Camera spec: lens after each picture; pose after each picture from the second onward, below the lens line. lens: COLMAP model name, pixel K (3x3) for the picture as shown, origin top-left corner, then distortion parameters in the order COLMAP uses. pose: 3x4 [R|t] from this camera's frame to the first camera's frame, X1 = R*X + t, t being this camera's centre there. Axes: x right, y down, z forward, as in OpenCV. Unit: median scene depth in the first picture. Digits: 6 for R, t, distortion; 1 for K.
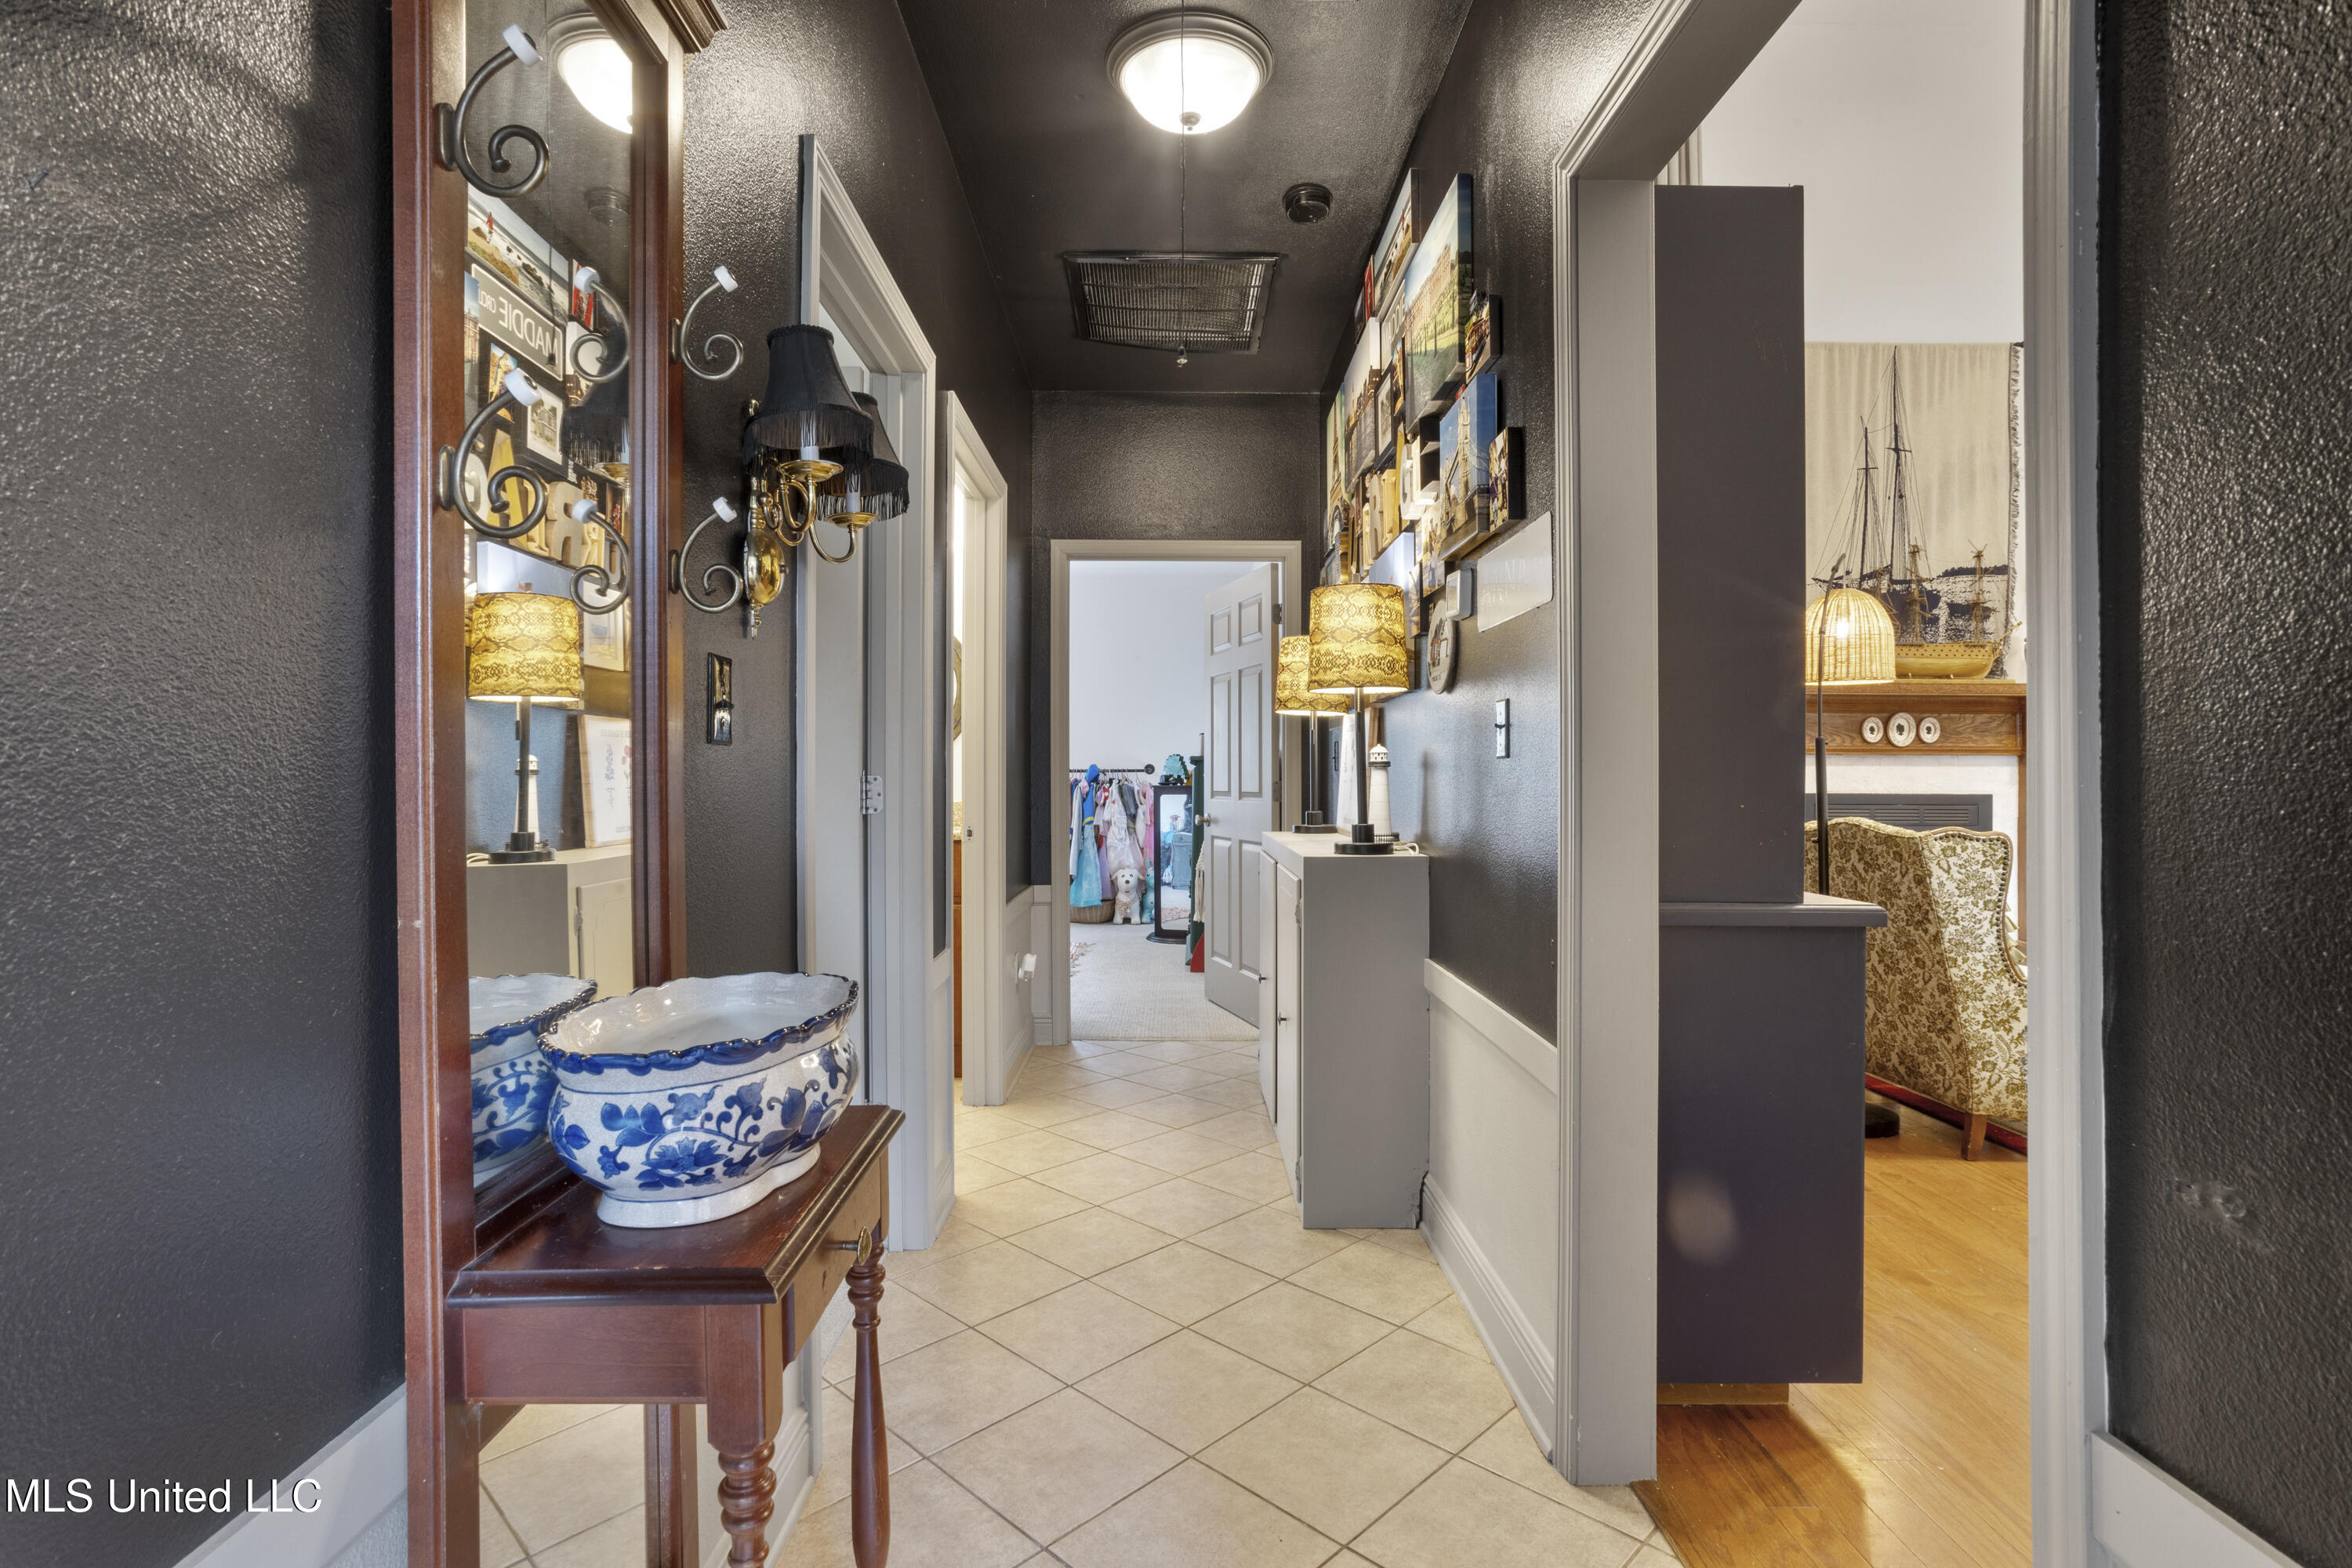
lens RADIAL K [[1136.4, 0, 1176.0], [0, 1136.4, 780.9], [0, 0, 1]] dist [0.003564, 0.000874]
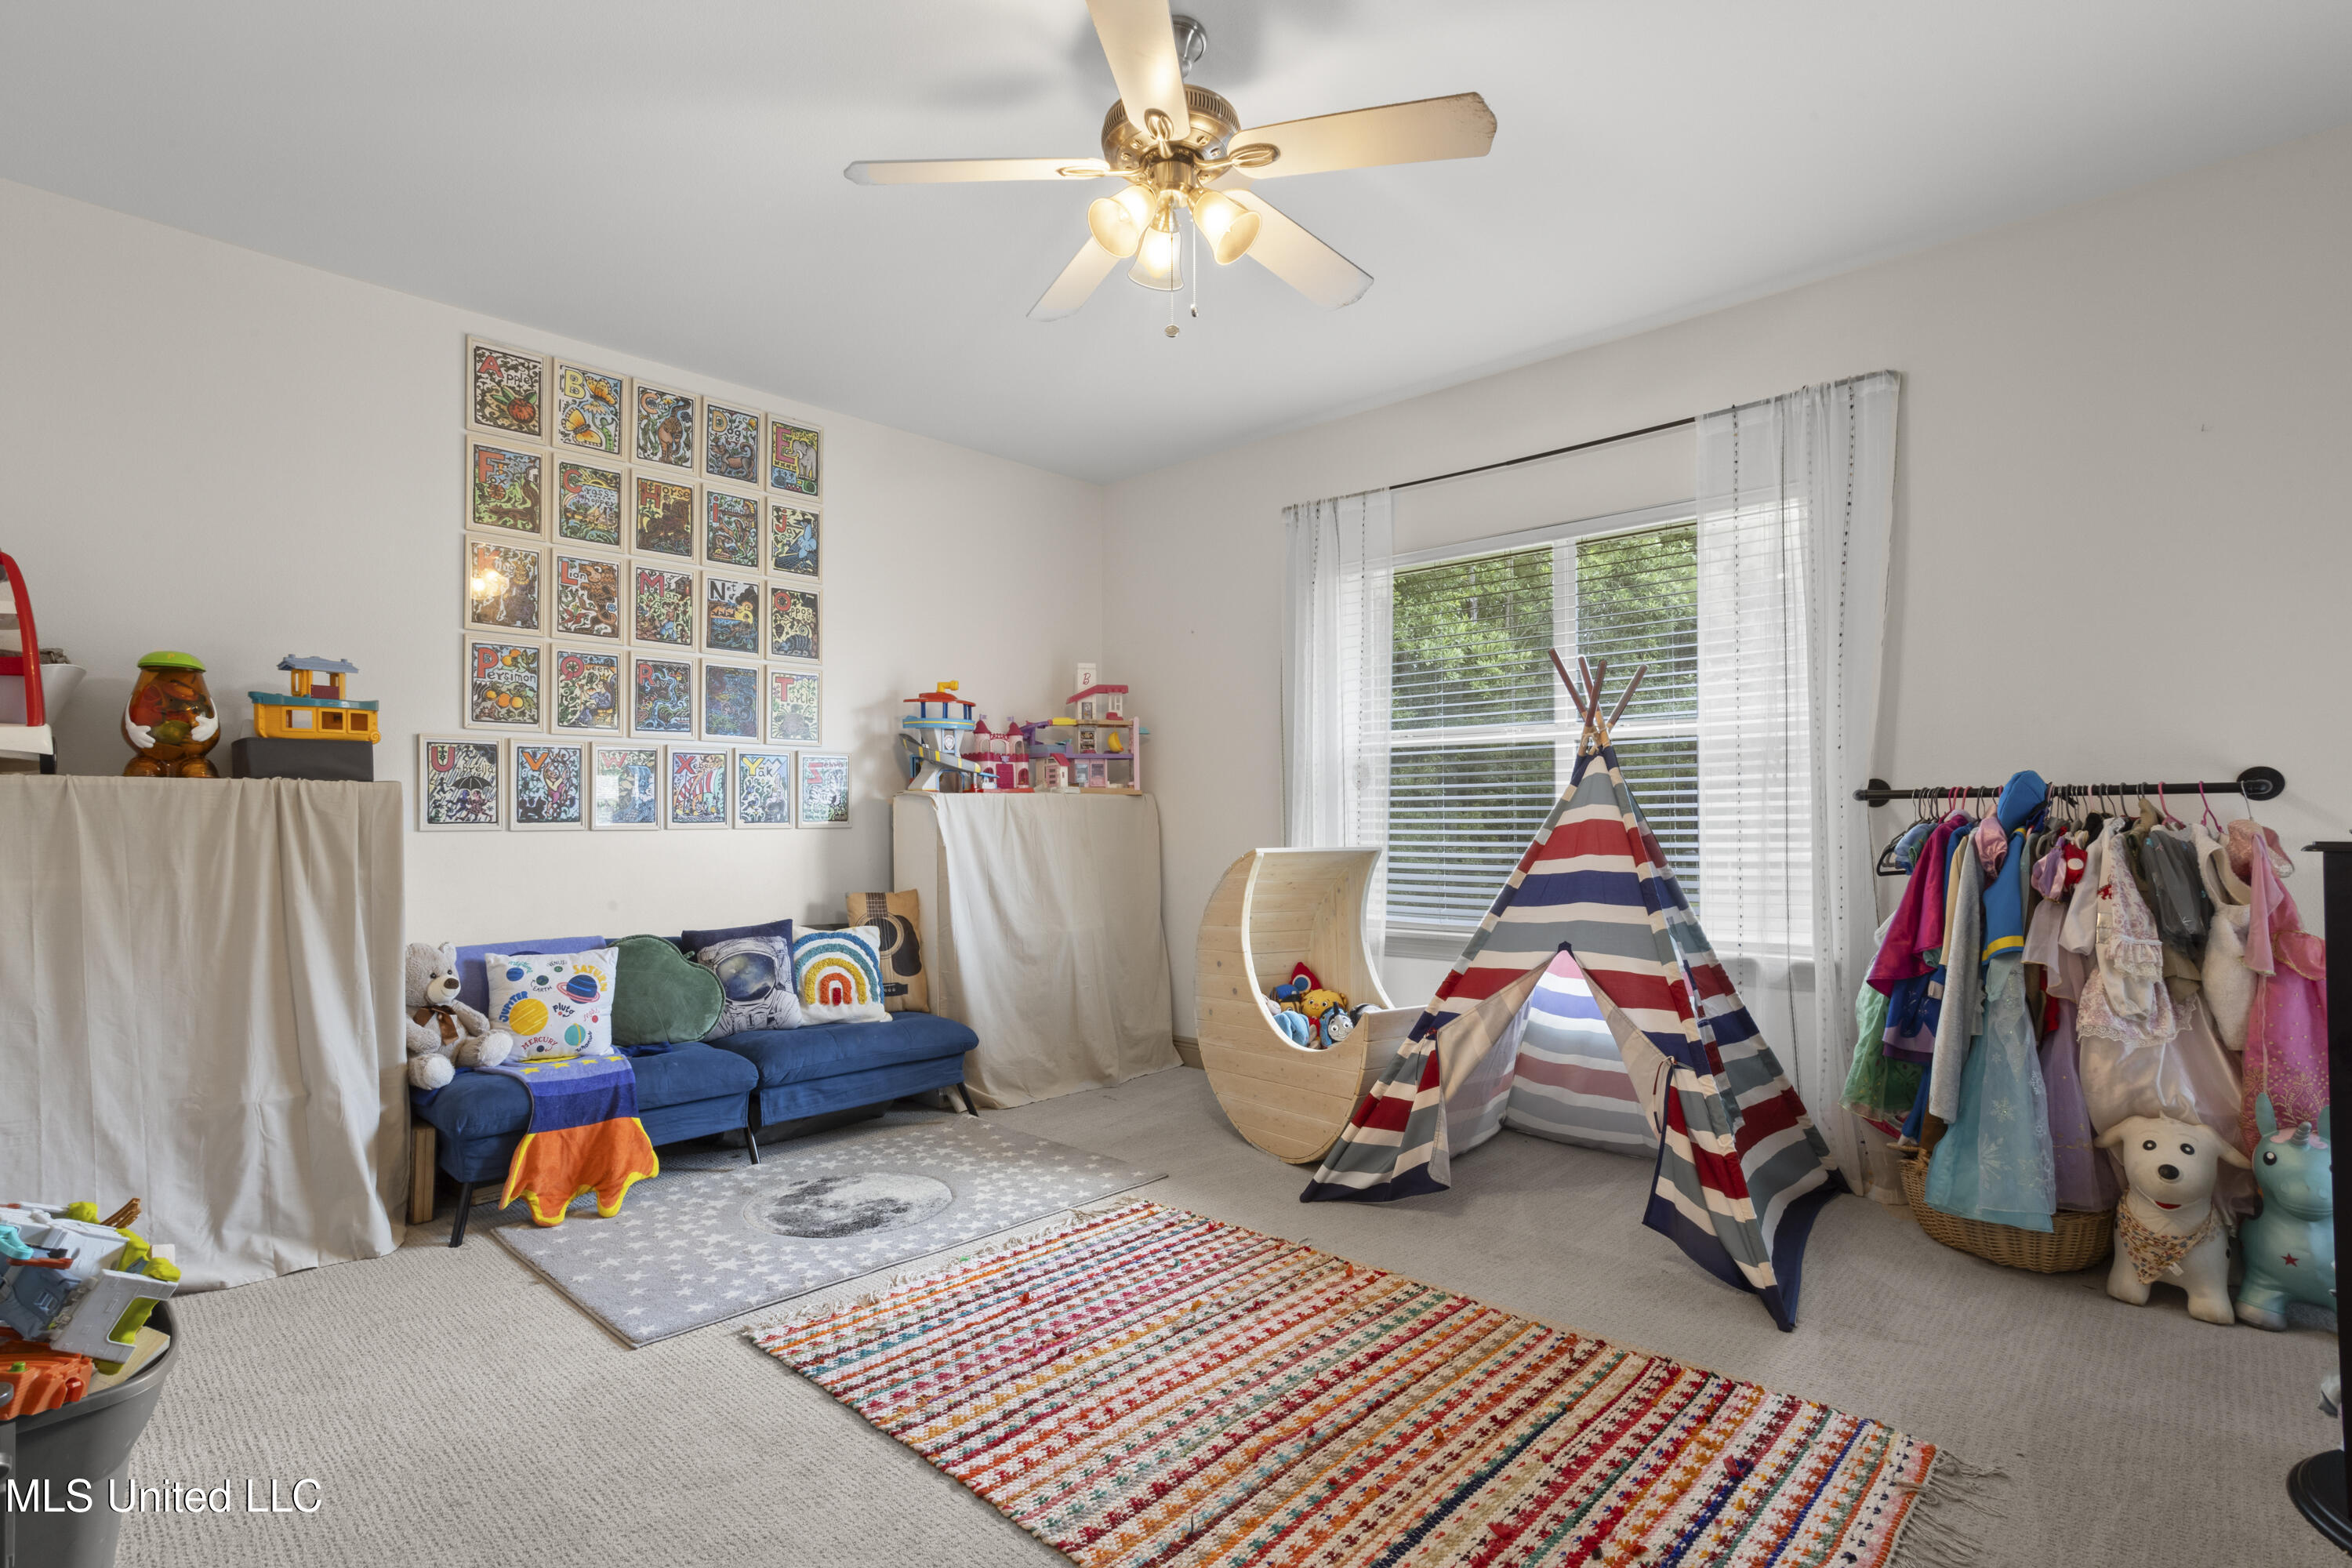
lens RADIAL K [[1136.4, 0, 1169.8], [0, 1136.4, 797.5], [0, 0, 1]] dist [0.003564, 0.000874]
pose [[0.718799, -0.009161, -0.695158, -0.022406], [0.000658, 0.999922, -0.012497, -0.003148], [0.695218, 0.008525, 0.718748, 0.604442]]
